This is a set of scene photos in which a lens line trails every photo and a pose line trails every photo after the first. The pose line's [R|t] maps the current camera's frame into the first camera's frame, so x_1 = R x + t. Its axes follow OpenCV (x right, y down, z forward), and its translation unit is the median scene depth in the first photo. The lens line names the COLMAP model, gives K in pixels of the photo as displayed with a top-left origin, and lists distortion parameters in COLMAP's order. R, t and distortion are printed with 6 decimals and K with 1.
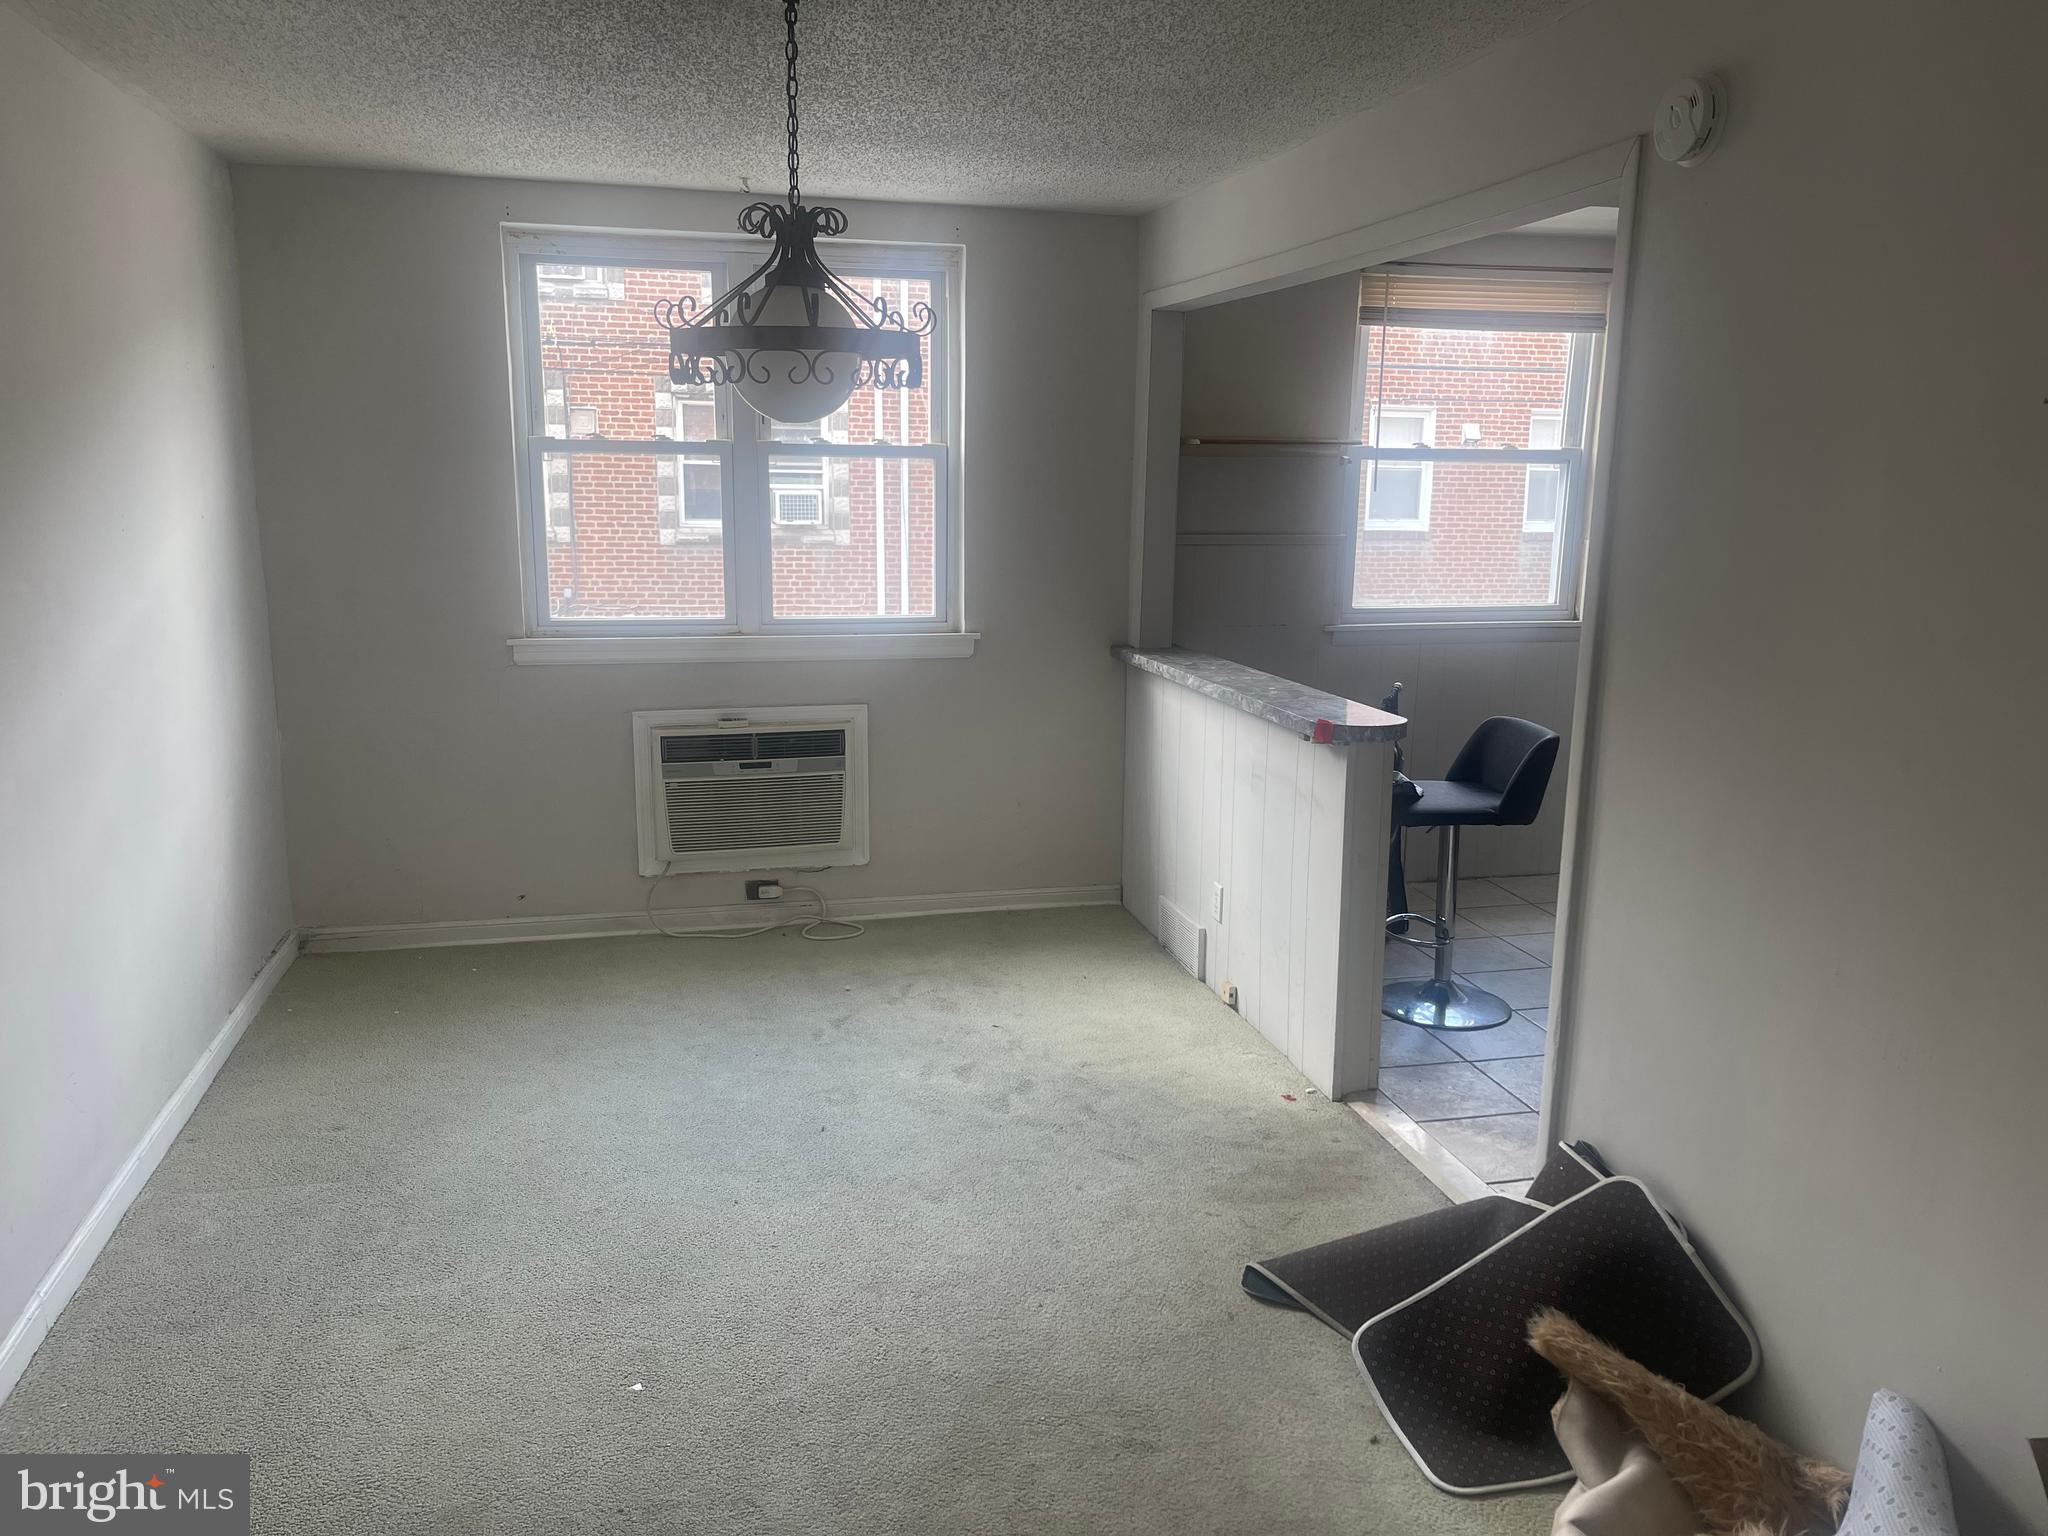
lens RADIAL K [[1549.1, 0, 1024.0], [0, 1549.1, 768.0], [0, 0, 1]] dist [0.073802, -0.096349]
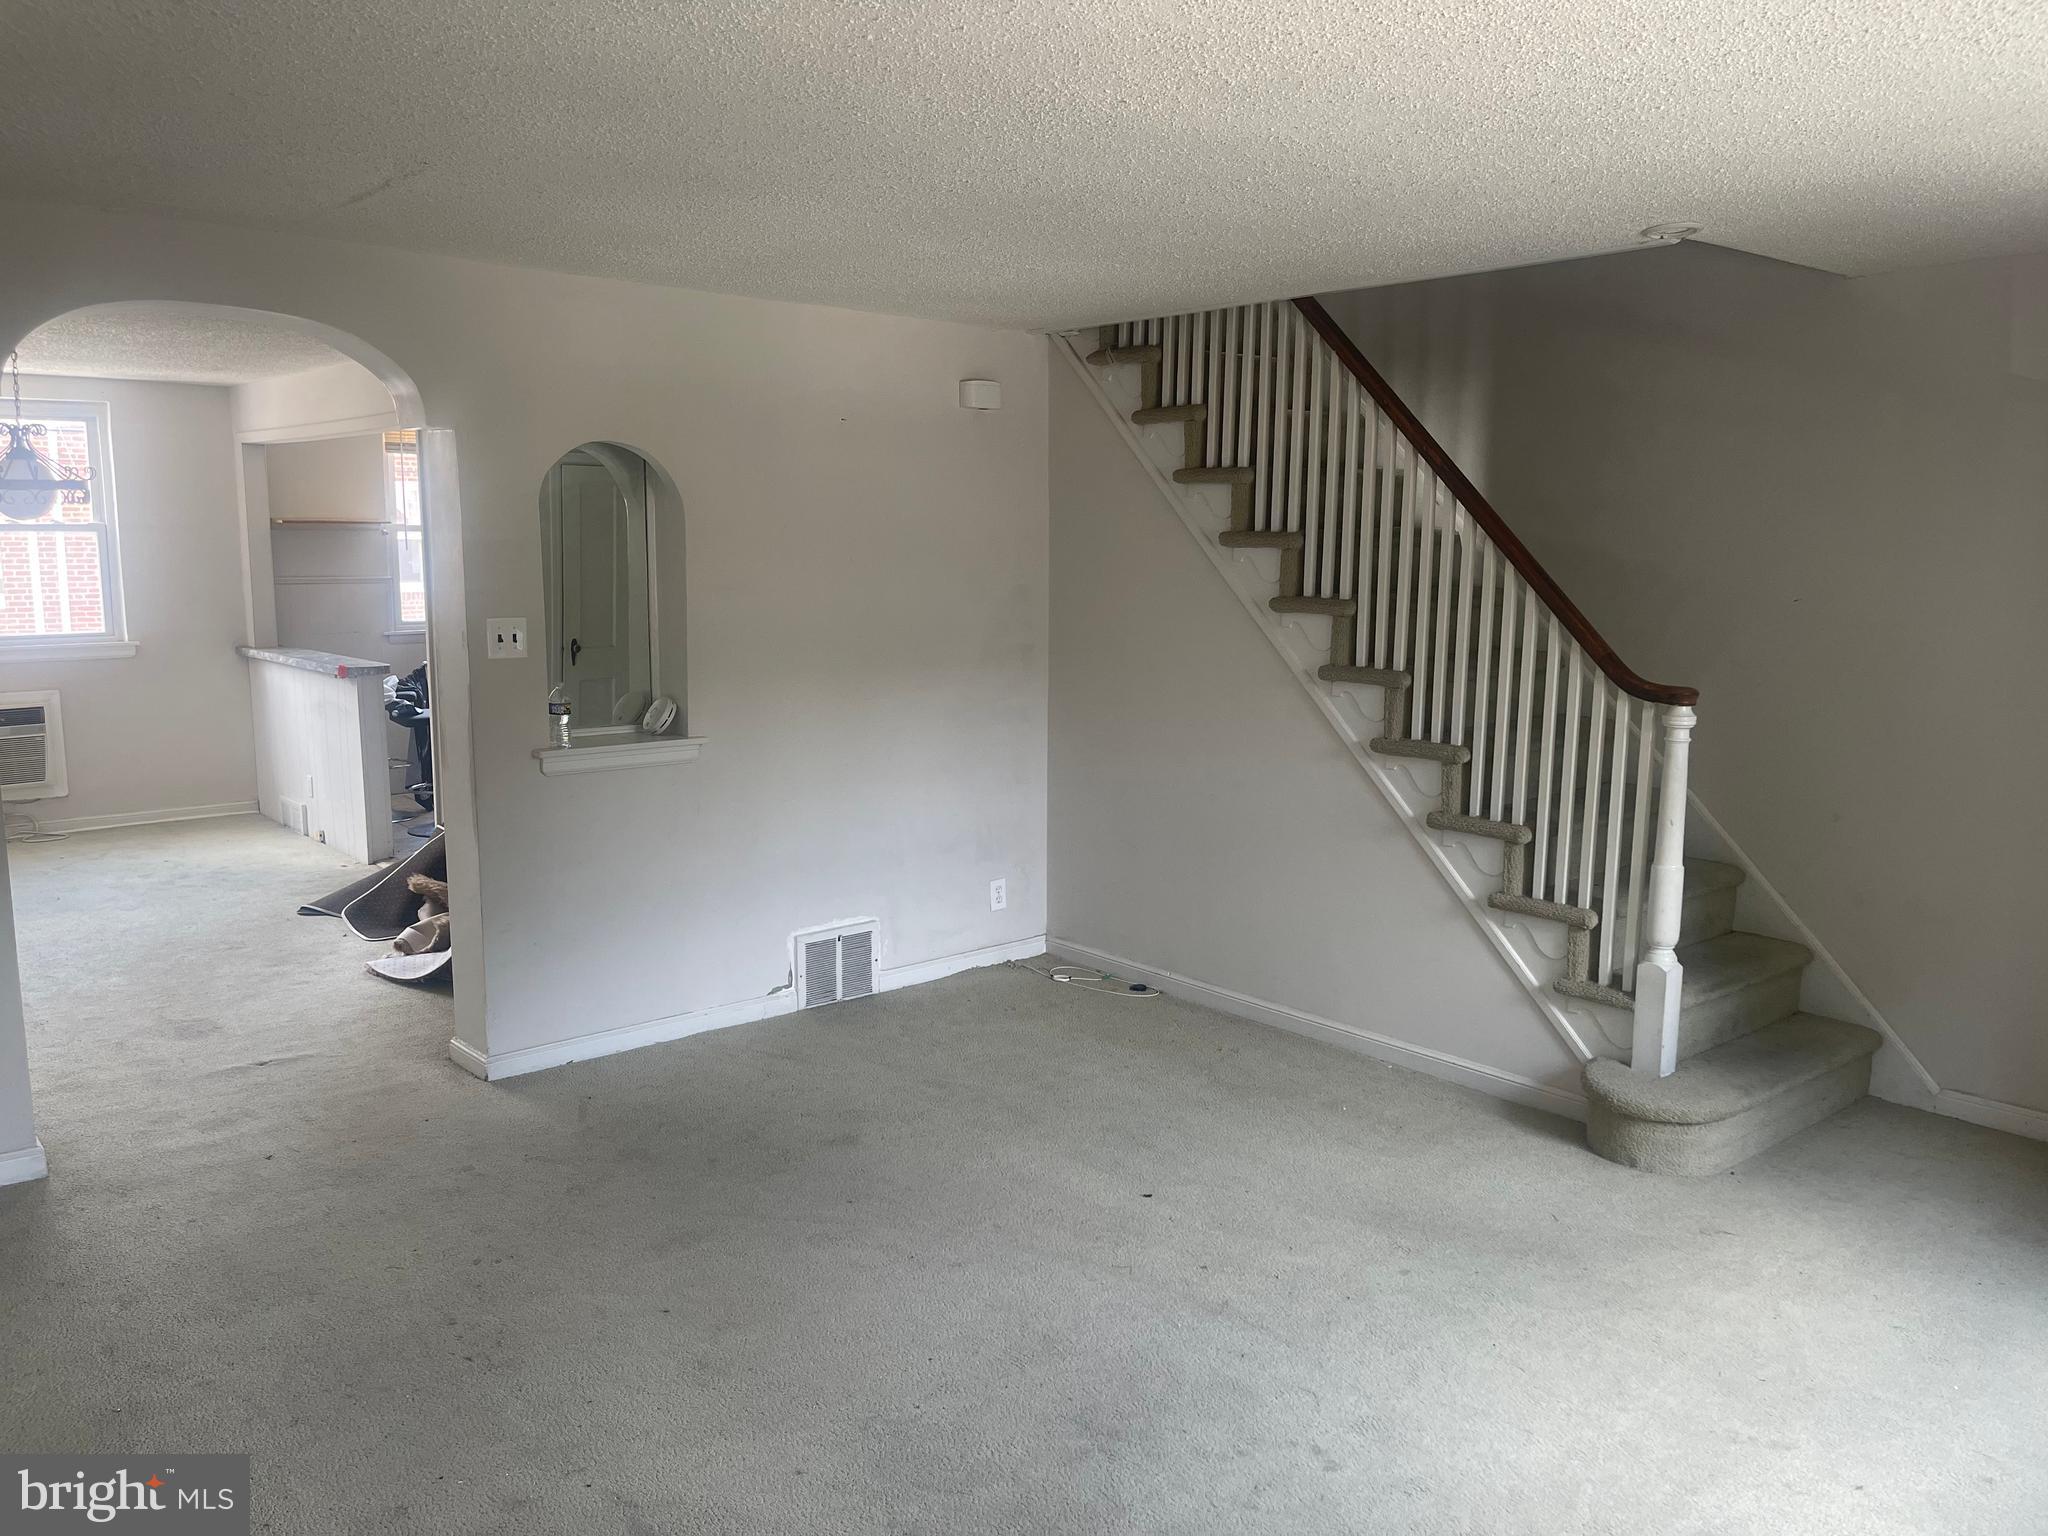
lens RADIAL K [[1549.1, 0, 1024.0], [0, 1549.1, 768.0], [0, 0, 1]] dist [0.073802, -0.096349]
pose [[0.889312, -0.074759, 0.451148, 0.043723], [0.092464, 0.995566, -0.017294, 0.160045], [-0.447855, 0.057095, 0.892281, -0.862117]]
